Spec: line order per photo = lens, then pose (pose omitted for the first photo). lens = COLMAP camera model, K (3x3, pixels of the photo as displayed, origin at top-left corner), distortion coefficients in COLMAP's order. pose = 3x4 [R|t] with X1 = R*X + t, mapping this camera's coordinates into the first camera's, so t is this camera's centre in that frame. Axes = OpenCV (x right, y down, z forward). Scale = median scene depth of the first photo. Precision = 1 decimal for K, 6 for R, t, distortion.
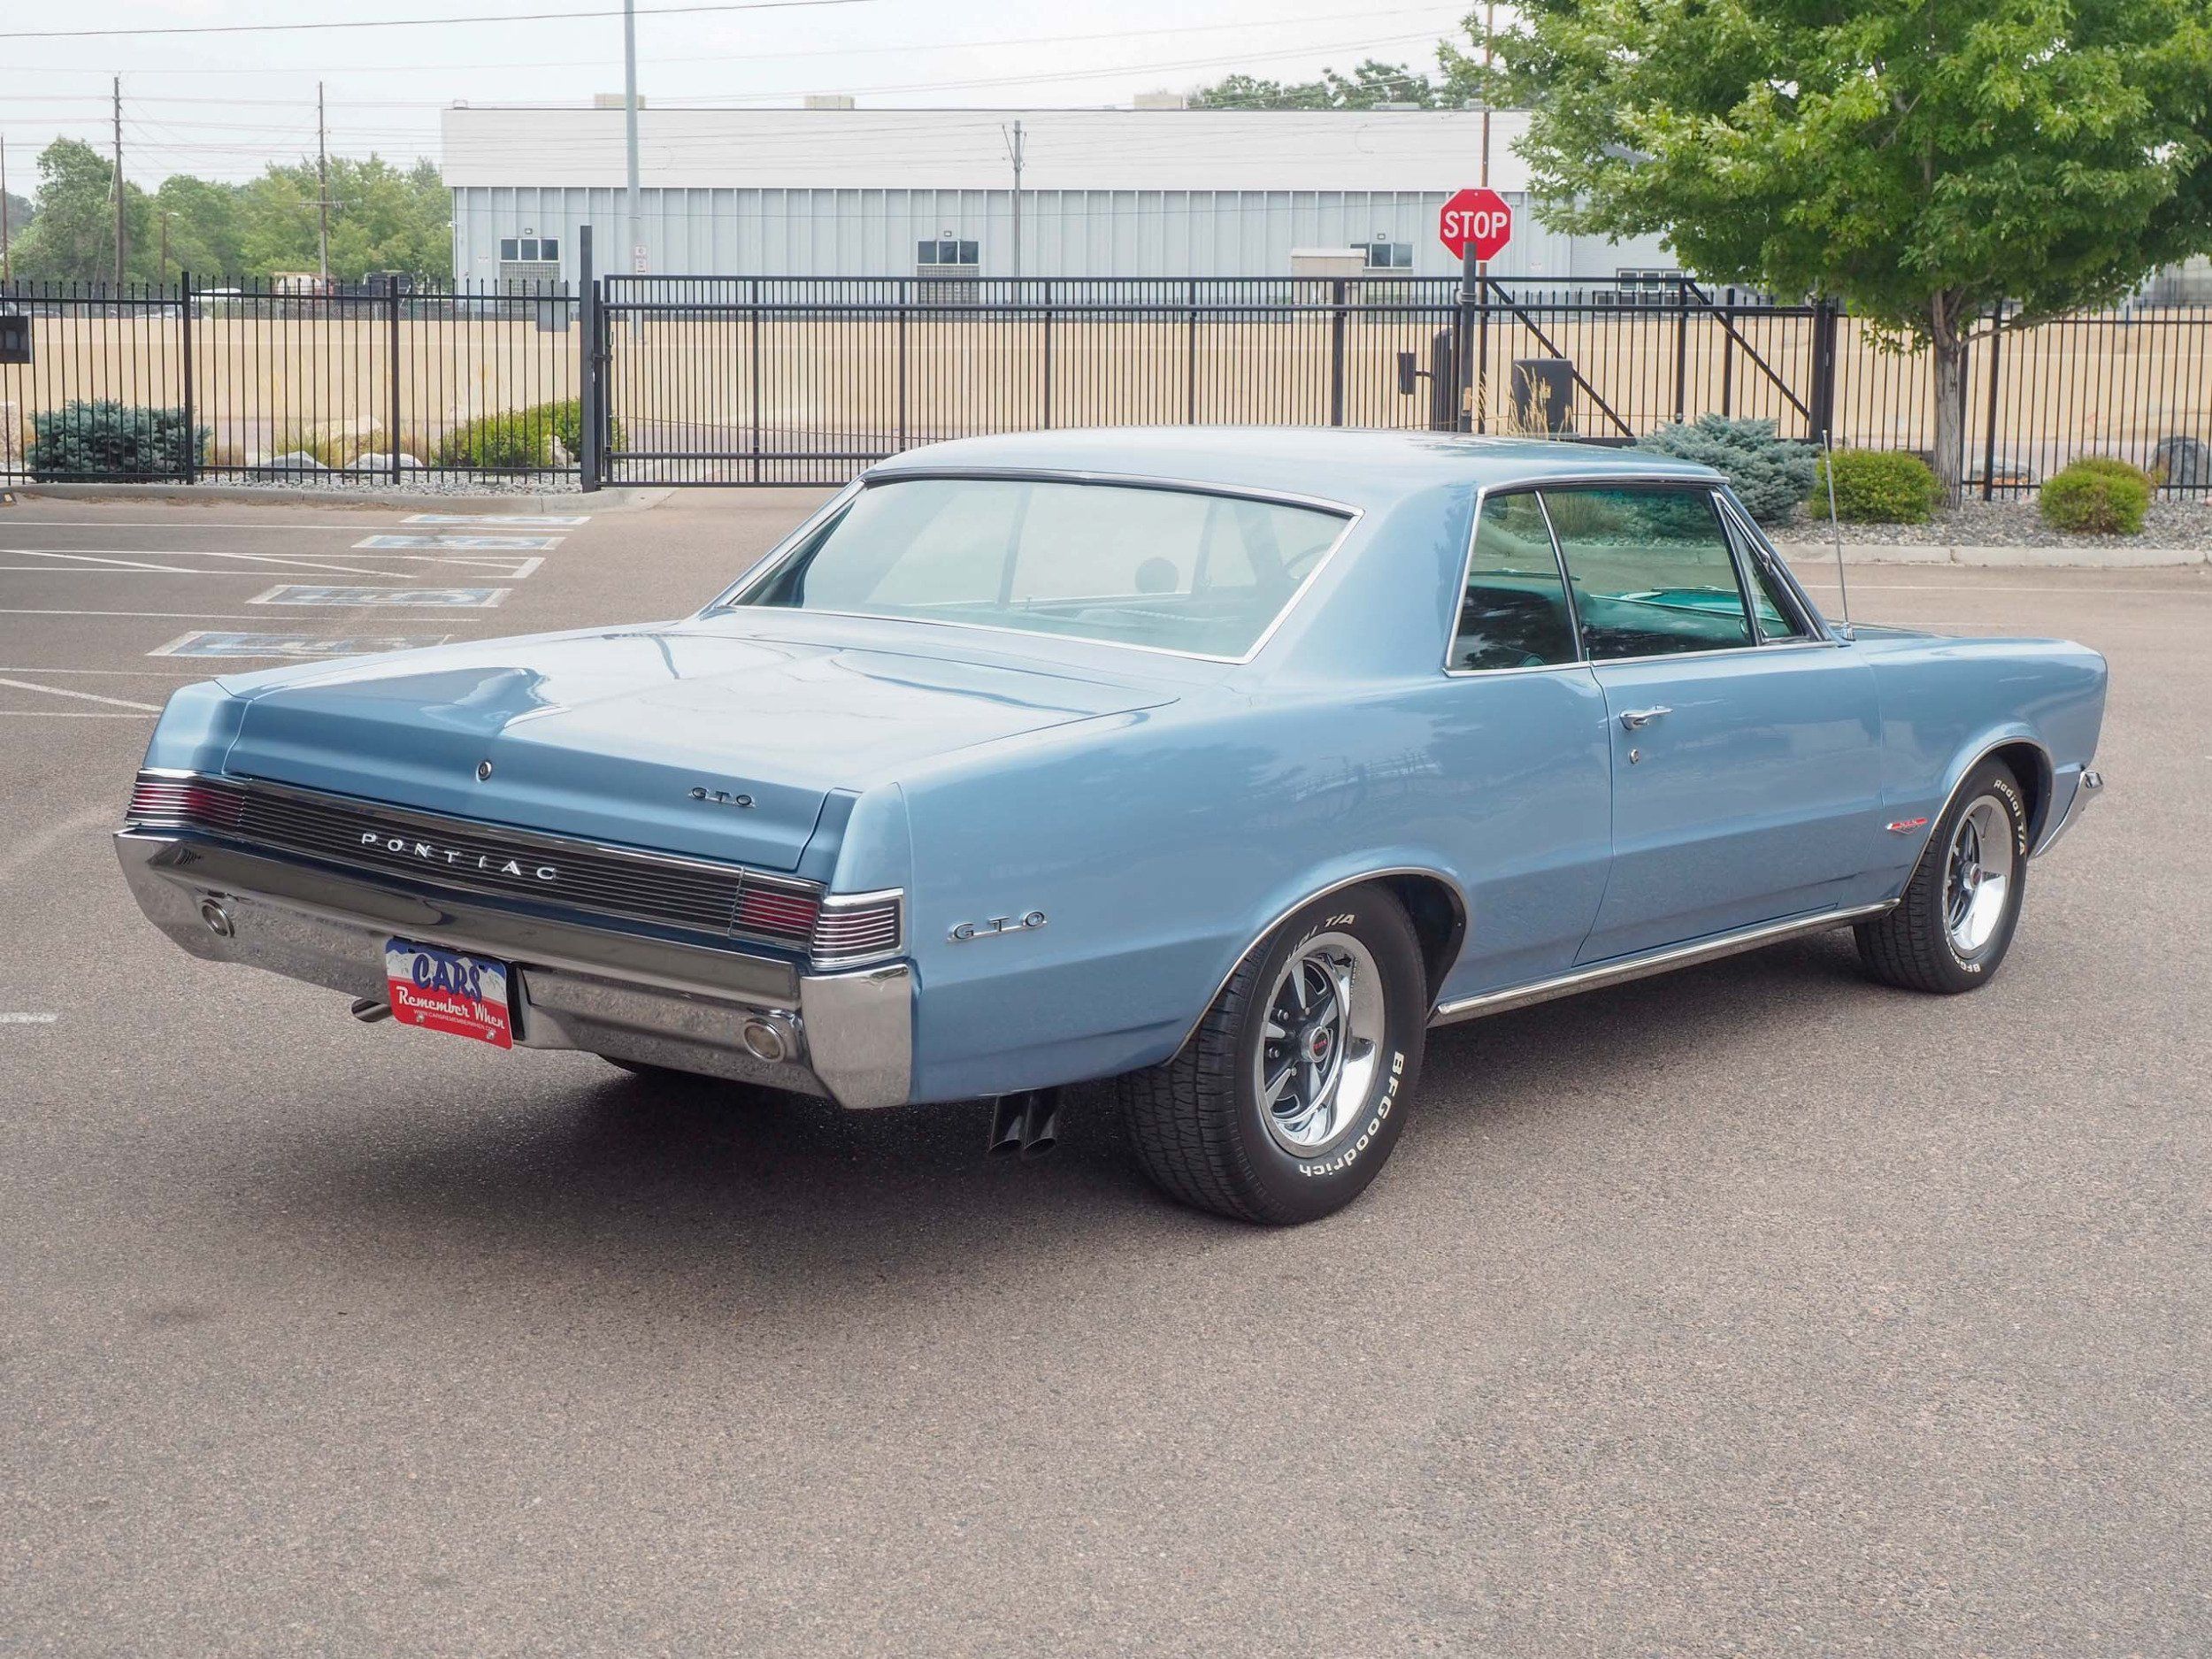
lens RADIAL K [[3862.1, 0, 1106.8], [0, 3862.1, 810.0], [0, 0, 1]] dist [-0.009822, 0.000000]
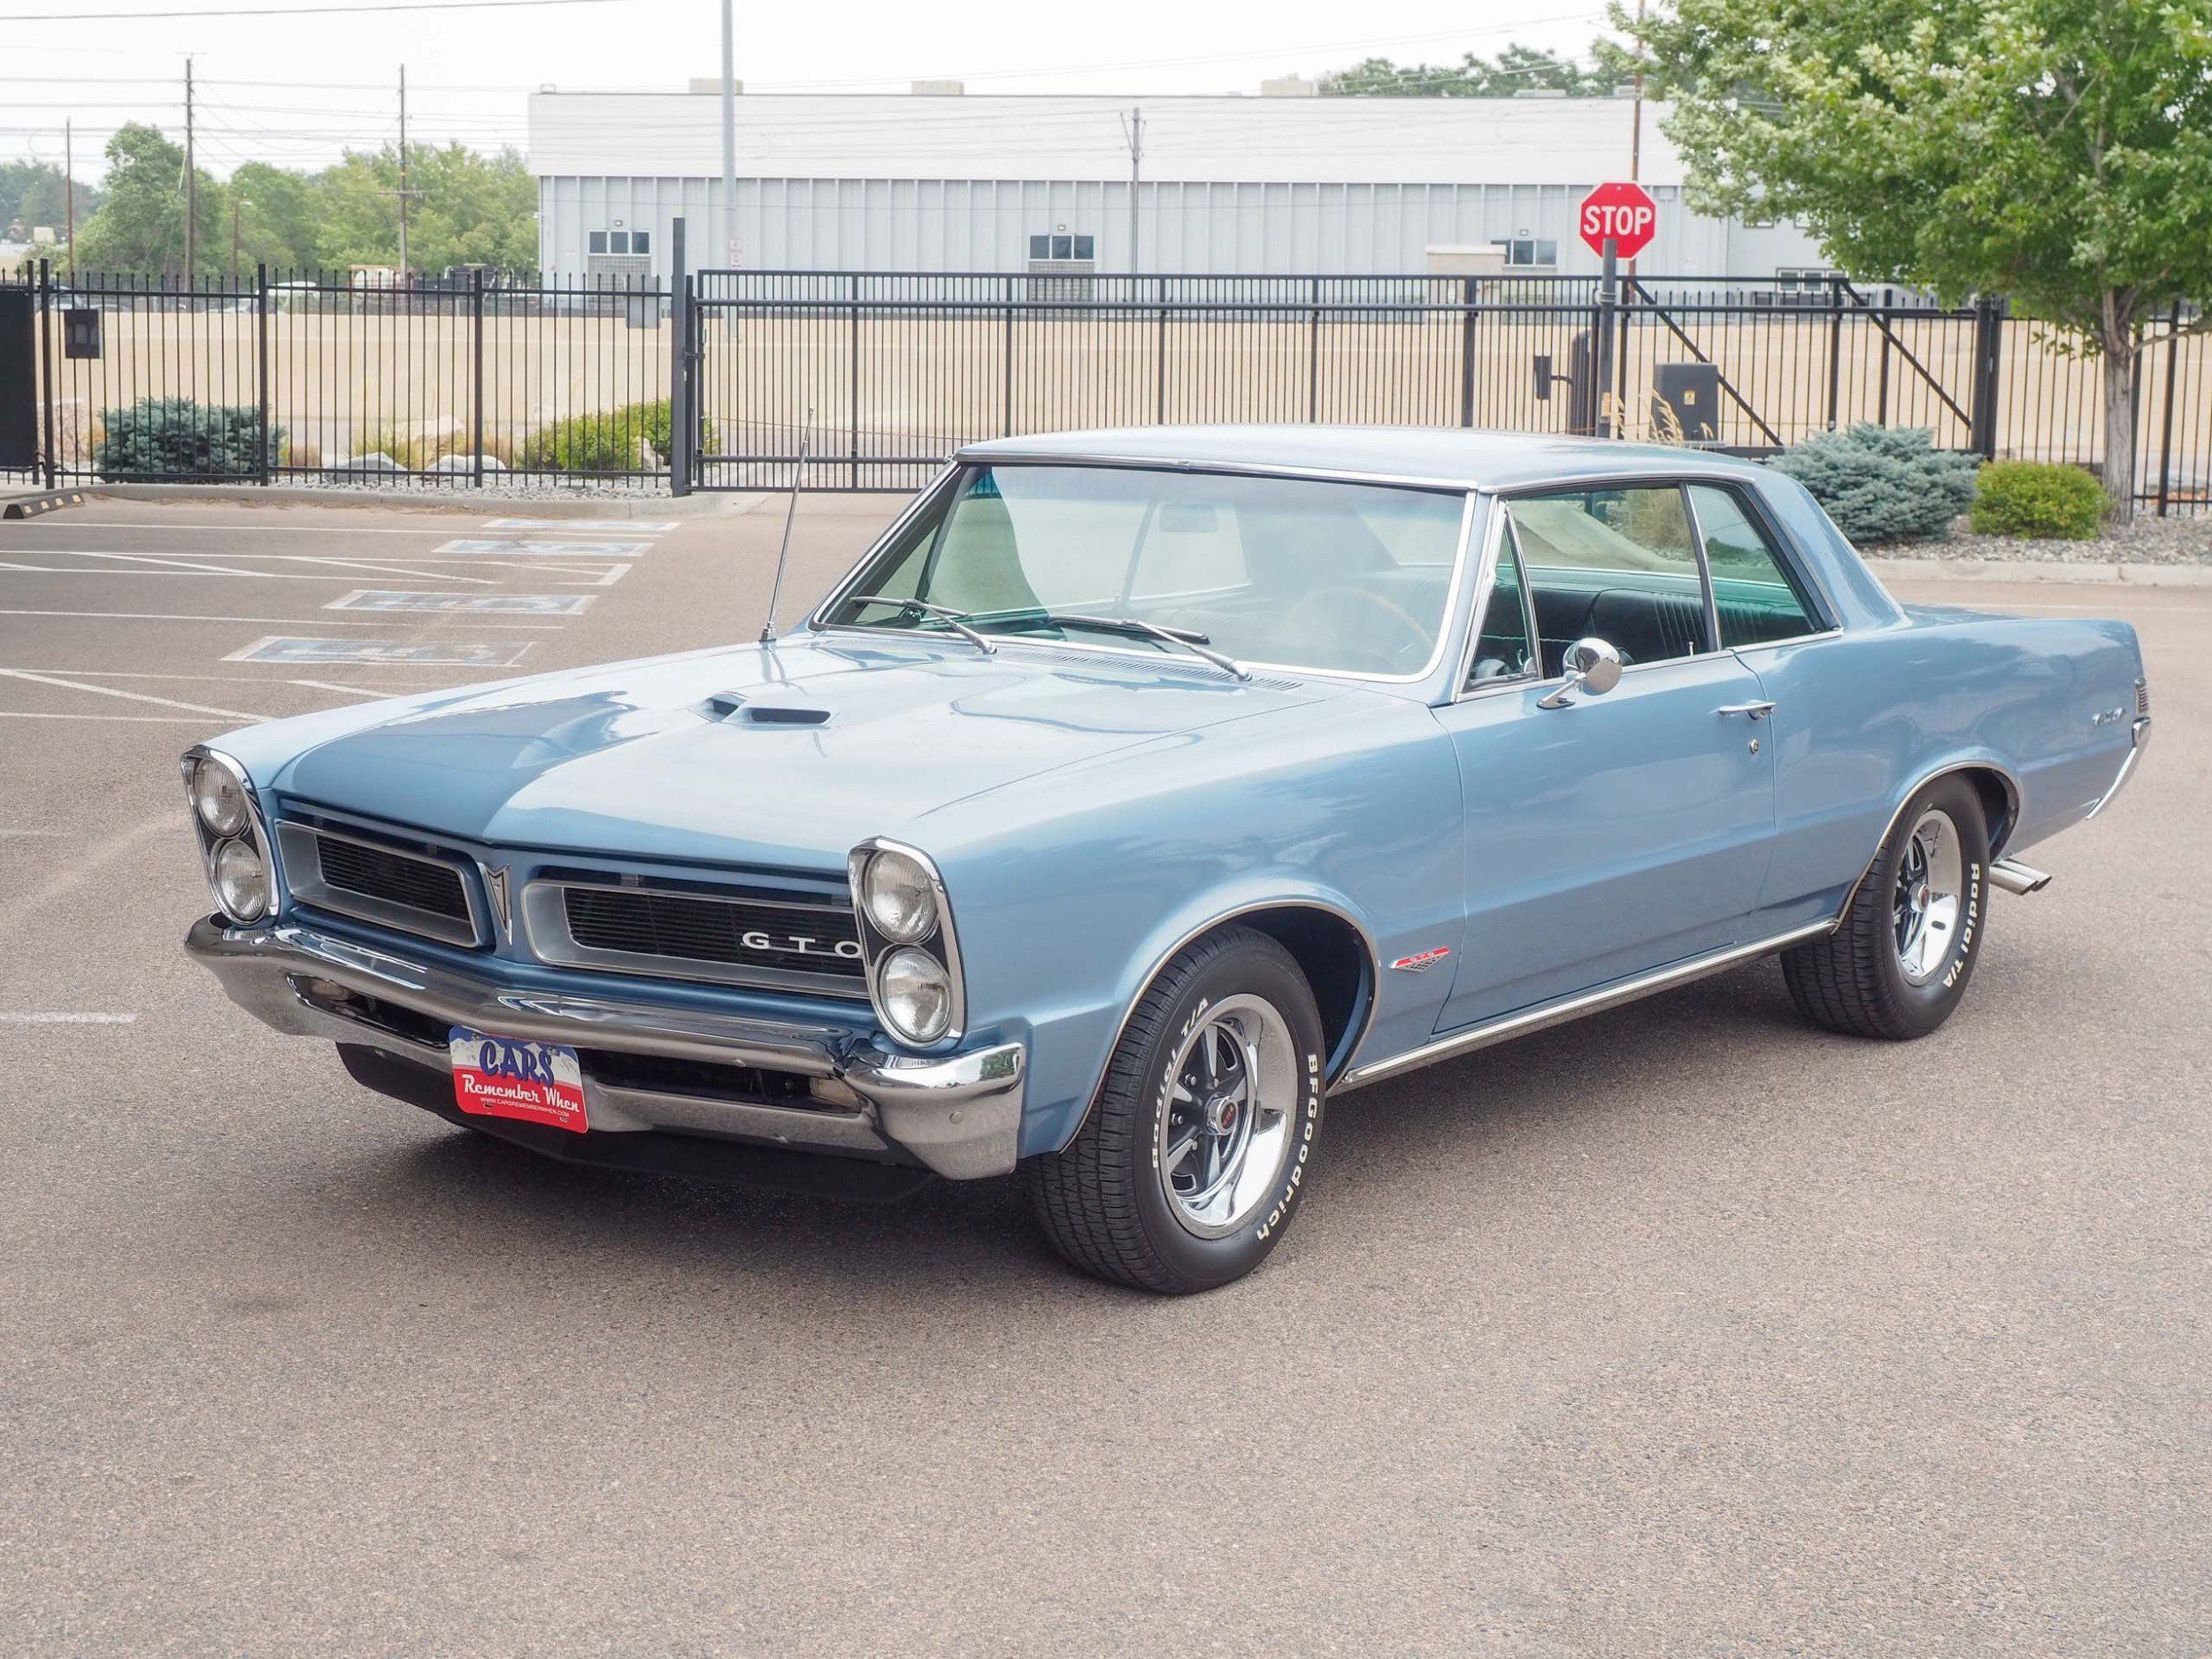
lens RADIAL K [[4568.1, 0, 1106.4], [0, 4568.1, 840.0], [0, 0, 1]] dist [-0.009071, 0.000000]
pose [[0.999171, 0.009455, -0.039602, 0.018800], [-0.010008, 0.999855, -0.013775, 0.018836], [0.039466, 0.014160, 0.999121, -0.135613]]
